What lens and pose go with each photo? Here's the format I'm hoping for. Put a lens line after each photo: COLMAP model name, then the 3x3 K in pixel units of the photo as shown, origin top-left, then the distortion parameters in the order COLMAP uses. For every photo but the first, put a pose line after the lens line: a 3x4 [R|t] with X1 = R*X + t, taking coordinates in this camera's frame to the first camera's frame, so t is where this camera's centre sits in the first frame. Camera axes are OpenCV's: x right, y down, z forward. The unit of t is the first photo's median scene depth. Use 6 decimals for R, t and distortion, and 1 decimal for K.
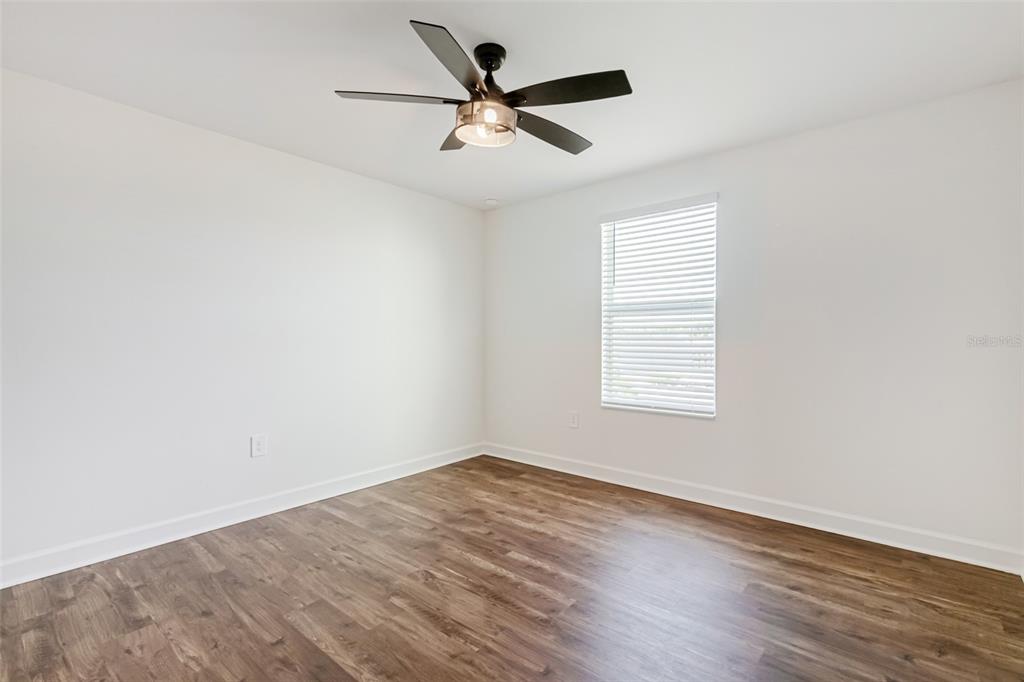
lens RADIAL K [[467.9, 0, 513.5], [0, 467.9, 340.7], [0, 0, 1]] dist [0.021895, -0.000018]
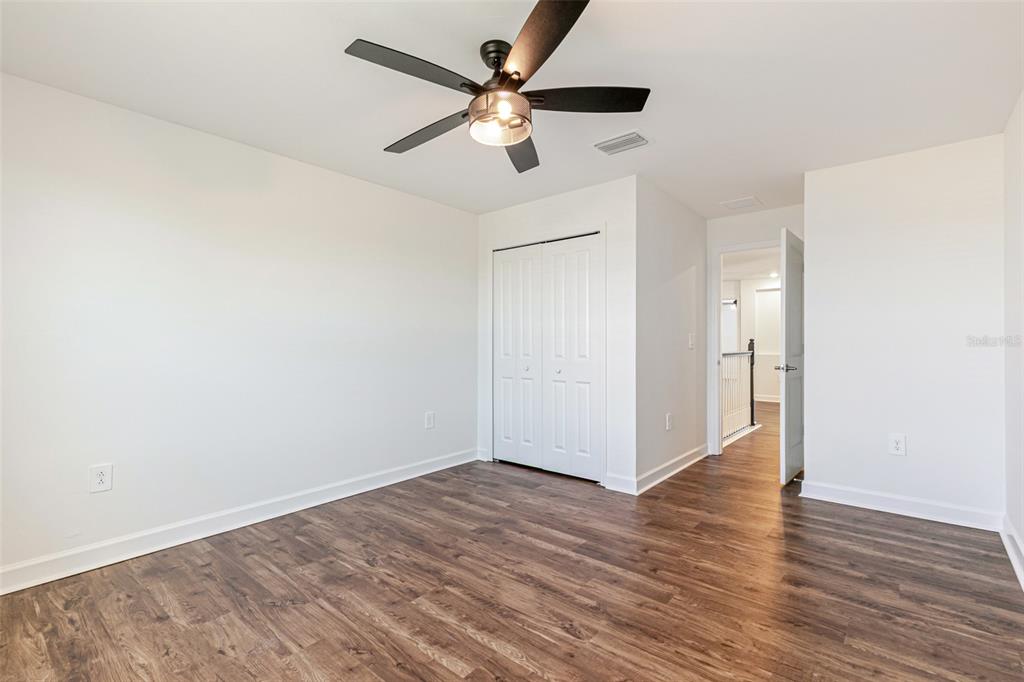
lens RADIAL K [[467.9, 0, 510.9], [0, 467.9, 340.8], [0, 0, 1]] dist [0.021895, -0.000018]
pose [[-0.999962, 0.008409, -0.002285, -0.083001], [0.008405, 0.999963, 0.001984, -0.009322], [0.002302, 0.001964, -0.999995, 1.970600]]
